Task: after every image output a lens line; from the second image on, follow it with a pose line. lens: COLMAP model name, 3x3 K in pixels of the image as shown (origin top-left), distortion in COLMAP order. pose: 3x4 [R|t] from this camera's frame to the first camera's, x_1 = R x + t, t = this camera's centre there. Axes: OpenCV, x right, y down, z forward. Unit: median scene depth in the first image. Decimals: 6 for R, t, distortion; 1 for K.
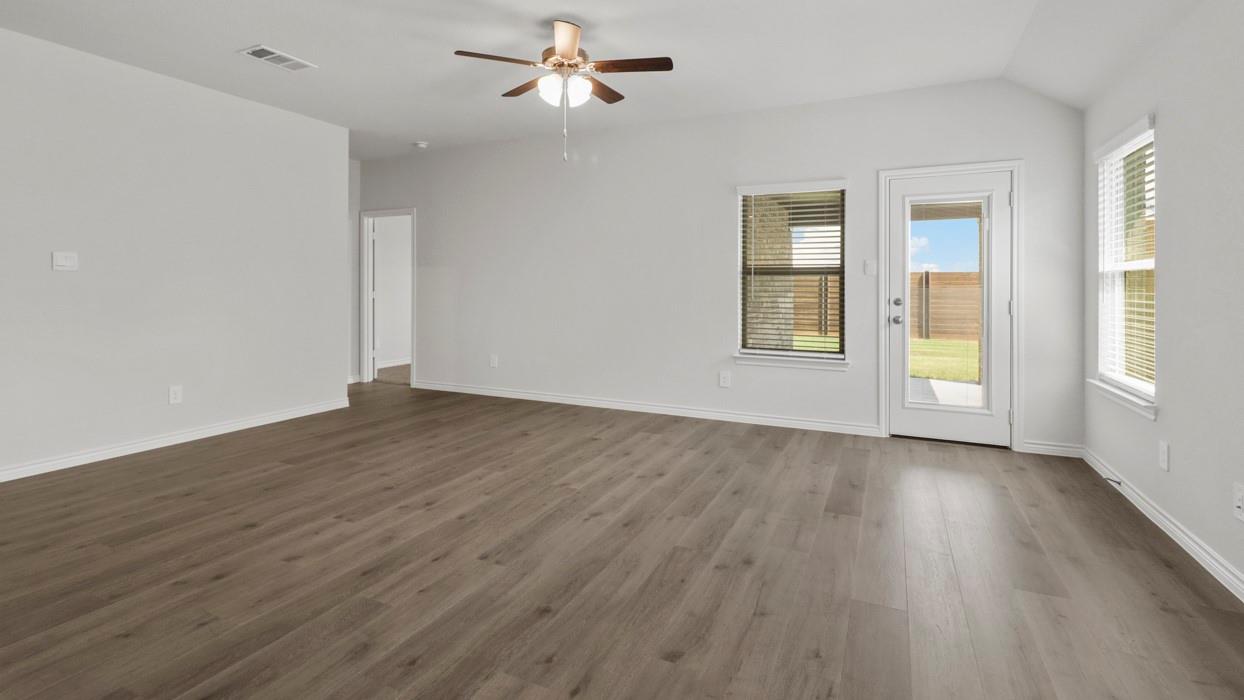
lens RADIAL K [[579.4, 0, 611.5], [0, 579.4, 270.5], [0, 0, 1]] dist [-0.000272, 0.000184]
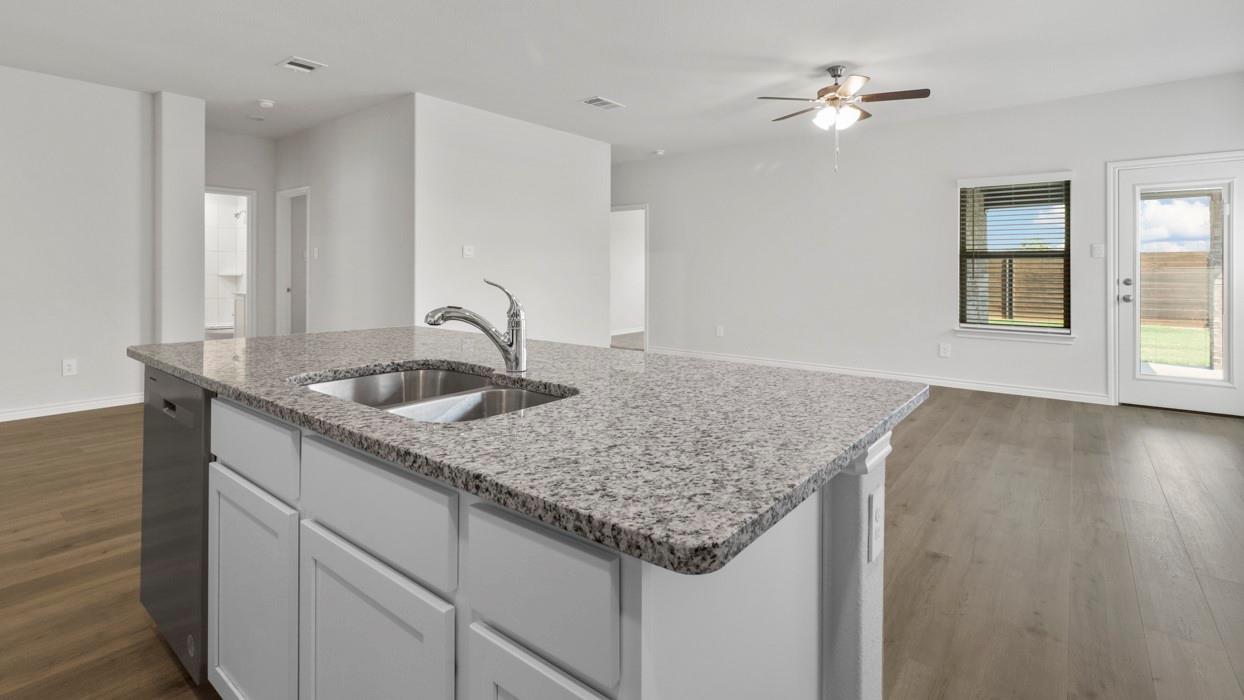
lens RADIAL K [[567.2, 0, 618.2], [0, 567.2, 255.7], [0, 0, 1]] dist [0.000331, -0.000608]
pose [[0.973577, -0.006795, -0.228259, -0.191223], [0.007273, 0.999973, 0.001255, -0.003869], [0.228244, -0.002882, 0.973600, -0.253440]]
